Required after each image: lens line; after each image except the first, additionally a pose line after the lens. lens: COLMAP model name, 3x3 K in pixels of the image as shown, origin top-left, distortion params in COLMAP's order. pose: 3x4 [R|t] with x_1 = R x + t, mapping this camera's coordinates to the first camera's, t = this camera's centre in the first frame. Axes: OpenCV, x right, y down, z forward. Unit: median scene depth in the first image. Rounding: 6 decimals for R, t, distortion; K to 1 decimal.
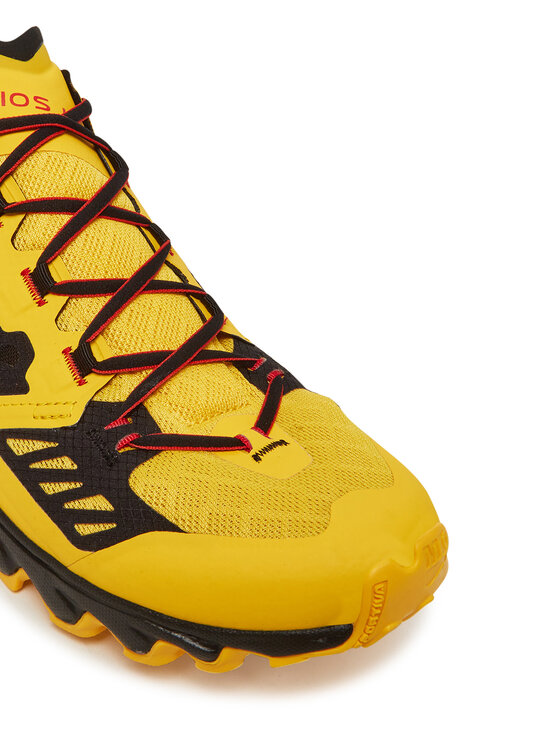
lens RADIAL K [[908.3, 0, 278.3], [0, 908.3, 372.0], [0, 0, 1]] dist [0.030525, 0.000000]
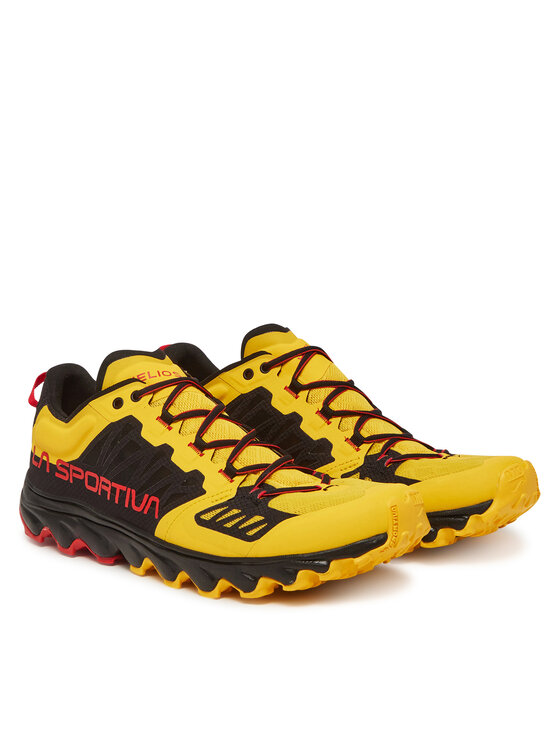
lens RADIAL K [[1590.5, 0, 280.5], [0, 1590.5, 372.6], [0, 0, 1]] dist [-0.021599, 0.000000]
pose [[0.975479, -0.211873, 0.059584, -0.268659], [0.216552, 0.875585, -0.431806, 1.332159], [0.039317, 0.434121, 0.899996, -2.241534]]
